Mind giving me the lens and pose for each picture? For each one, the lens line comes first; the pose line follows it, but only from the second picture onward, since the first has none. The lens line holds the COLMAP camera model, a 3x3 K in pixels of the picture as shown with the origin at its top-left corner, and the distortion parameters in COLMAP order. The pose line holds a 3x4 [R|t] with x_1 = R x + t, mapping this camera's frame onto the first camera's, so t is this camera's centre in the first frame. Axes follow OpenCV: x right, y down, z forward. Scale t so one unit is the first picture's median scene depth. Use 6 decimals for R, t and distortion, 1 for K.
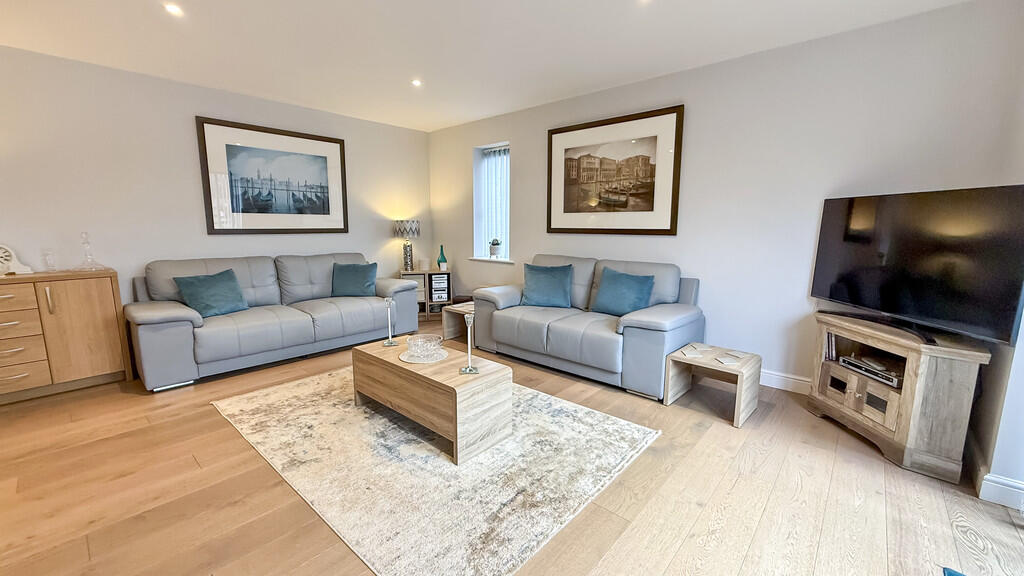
lens RADIAL K [[408.0, 0, 509.1], [0, 408.0, 287.7], [0, 0, 1]] dist [-0.000915, 0.000095]
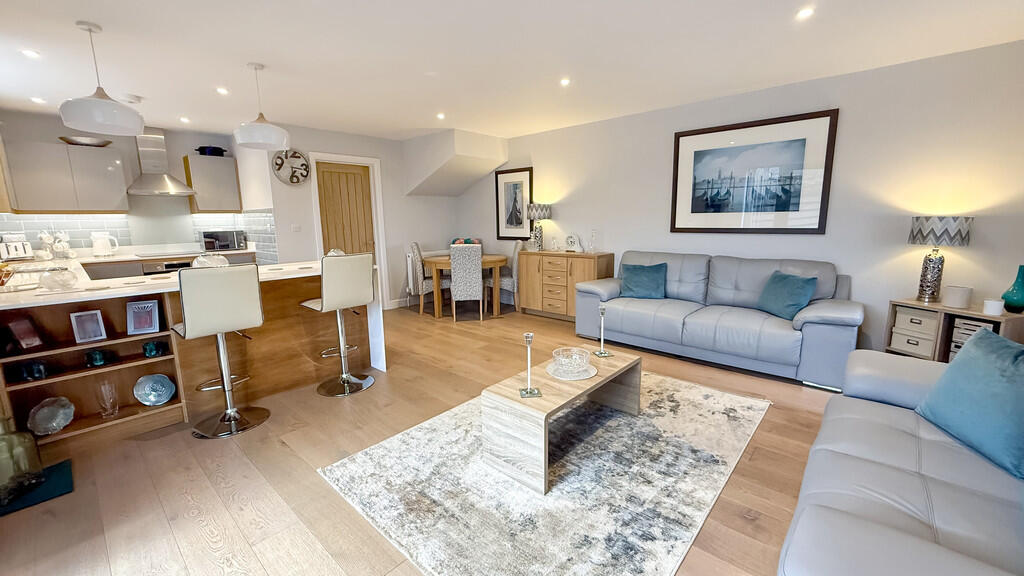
lens RADIAL K [[408.0, 0, 509.1], [0, 408.0, 287.7], [0, 0, 1]] dist [-0.000915, 0.000095]
pose [[-0.003578, 0.166351, -0.986060, 0.477616], [-0.137860, 0.976569, 0.165250, -0.108418], [0.990445, 0.136530, 0.019439, 0.553158]]
